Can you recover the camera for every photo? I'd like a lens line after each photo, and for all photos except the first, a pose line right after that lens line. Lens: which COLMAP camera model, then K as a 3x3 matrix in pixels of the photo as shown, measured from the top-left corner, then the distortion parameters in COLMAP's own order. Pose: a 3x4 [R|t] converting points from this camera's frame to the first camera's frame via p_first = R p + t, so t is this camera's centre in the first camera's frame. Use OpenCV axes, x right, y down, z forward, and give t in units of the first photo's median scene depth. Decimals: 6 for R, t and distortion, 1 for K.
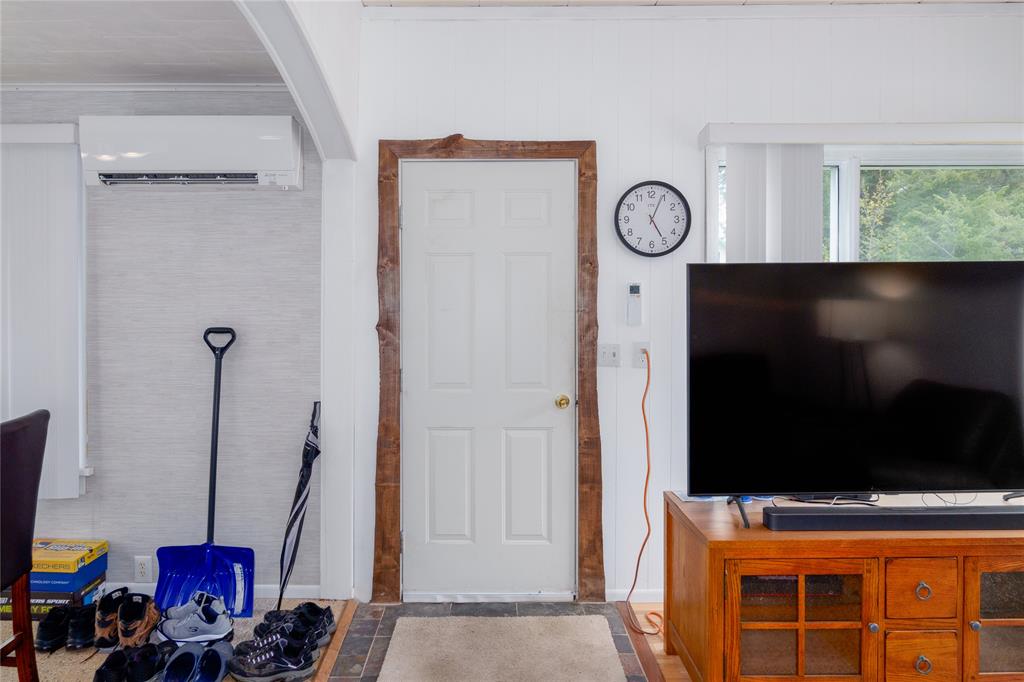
lens RADIAL K [[679.6, 0, 490.9], [0, 679.6, 315.3], [0, 0, 1]] dist [-0.018950, 0.006020]
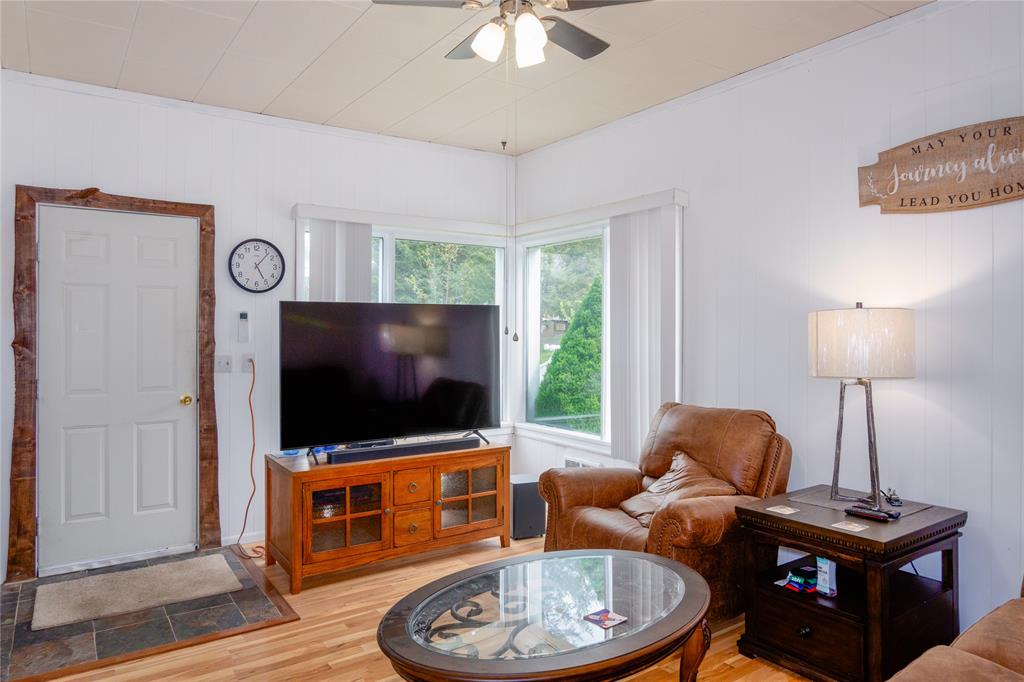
lens RADIAL K [[679.6, 0, 514.2], [0, 679.6, 331.5], [0, 0, 1]] dist [-0.018950, 0.006020]
pose [[0.827569, 0.004393, 0.561347, -0.105729], [0.000368, 0.999965, -0.008369, 0.005057], [-0.561364, 0.007132, 0.827538, -0.446570]]
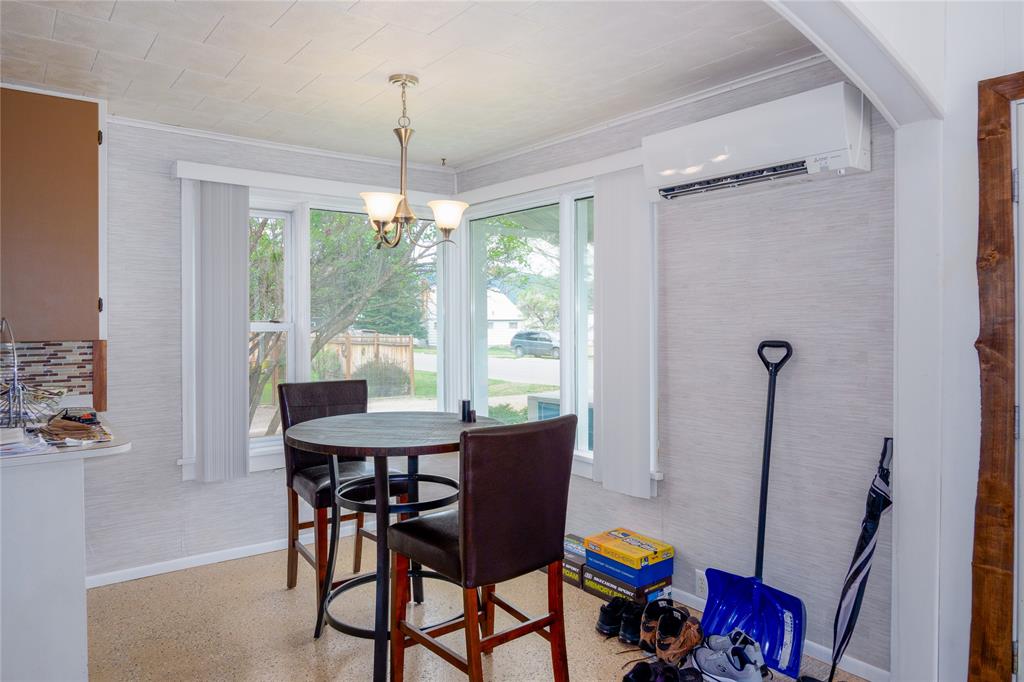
lens RADIAL K [[679.6, 0, 507.0], [0, 679.6, 325.7], [0, 0, 1]] dist [-0.018950, 0.006020]
pose [[0.605084, 0.001374, -0.796160, 0.099695], [-0.001403, 0.999999, 0.000660, -0.002134], [0.796160, 0.000717, 0.605085, 0.179458]]
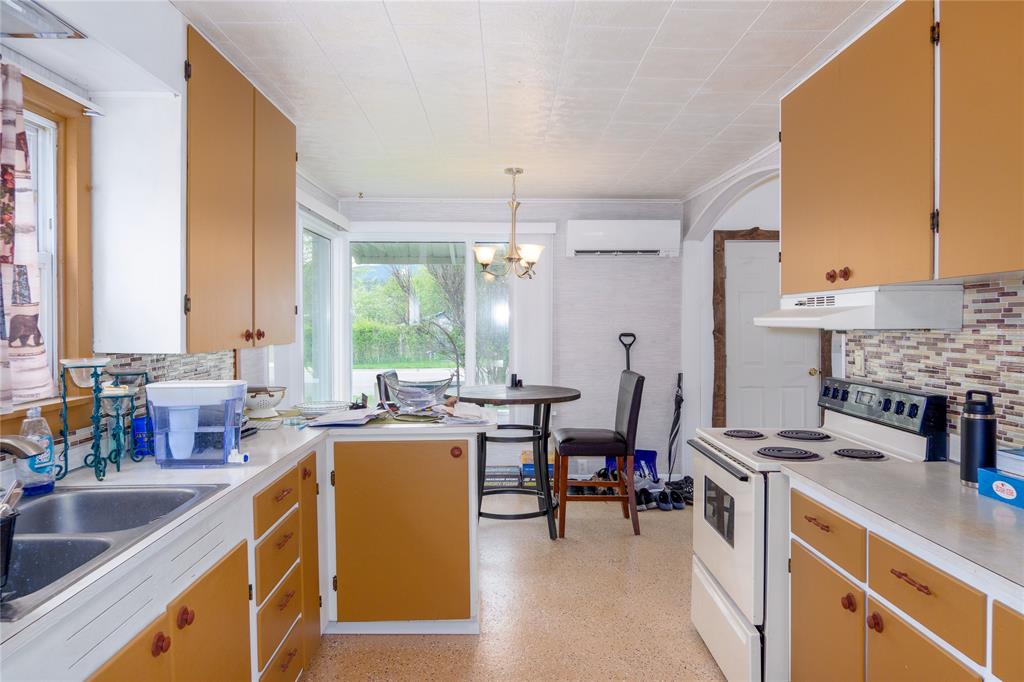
lens RADIAL K [[679.6, 0, 510.9], [0, 679.6, 335.6], [0, 0, 1]] dist [-0.018950, 0.006020]
pose [[0.999691, -0.006973, 0.023874, -0.767526], [0.006663, 0.999892, 0.013067, -0.001169], [-0.023962, -0.012904, 0.999630, -0.831203]]
